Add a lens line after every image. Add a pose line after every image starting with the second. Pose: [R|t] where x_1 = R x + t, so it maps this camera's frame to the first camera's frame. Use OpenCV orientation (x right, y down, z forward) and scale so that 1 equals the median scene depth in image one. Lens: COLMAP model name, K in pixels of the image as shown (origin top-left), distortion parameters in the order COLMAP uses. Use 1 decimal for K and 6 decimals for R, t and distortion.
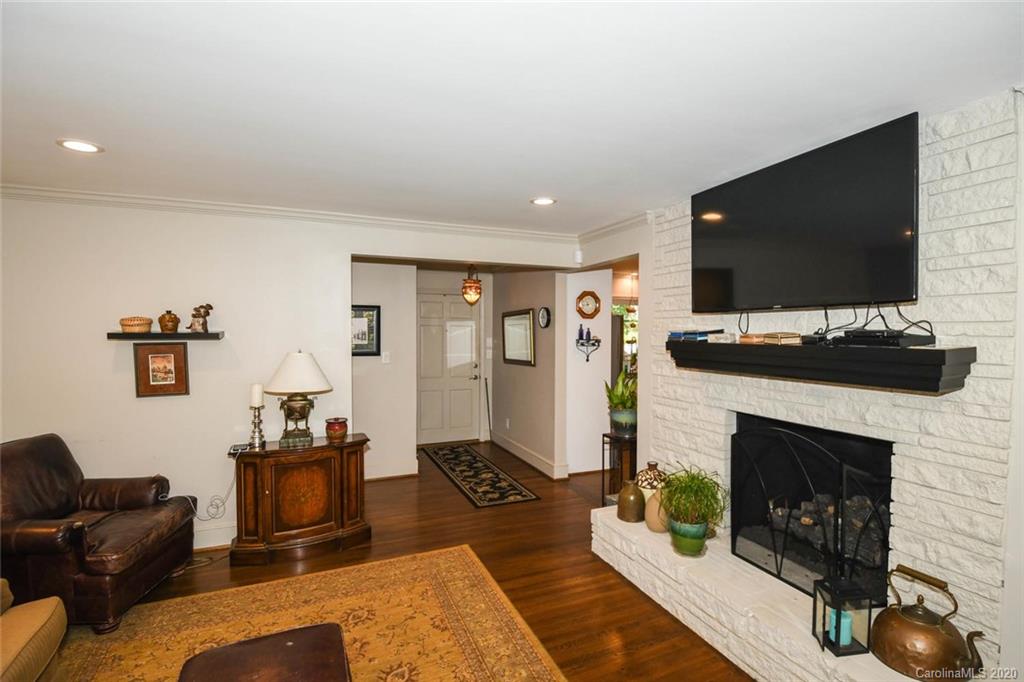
lens RADIAL K [[495.2, 0, 512.2], [0, 495.2, 336.4], [0, 0, 1]] dist [0.003576, -0.003416]
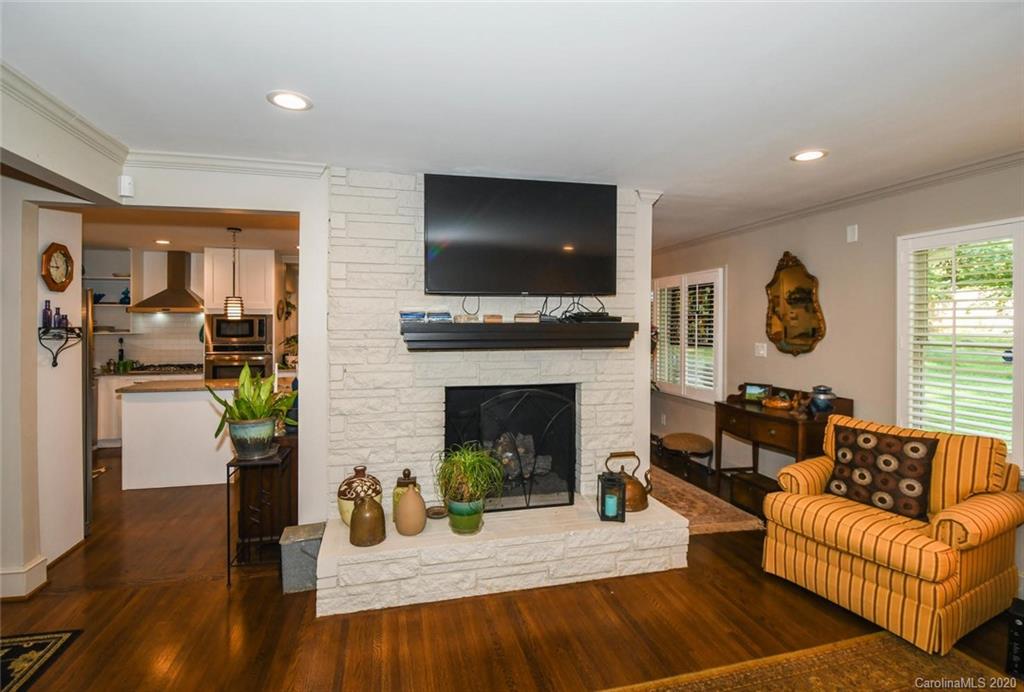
lens RADIAL K [[475.4, 0, 492.3], [0, 475.4, 327.1], [0, 0, 1]] dist [-0.016747, -0.001364]
pose [[0.151809, -0.008131, 0.988376, -0.565223], [0.012685, 0.999900, 0.006278, 0.015759], [-0.988329, 0.011584, 0.151896, 0.769792]]
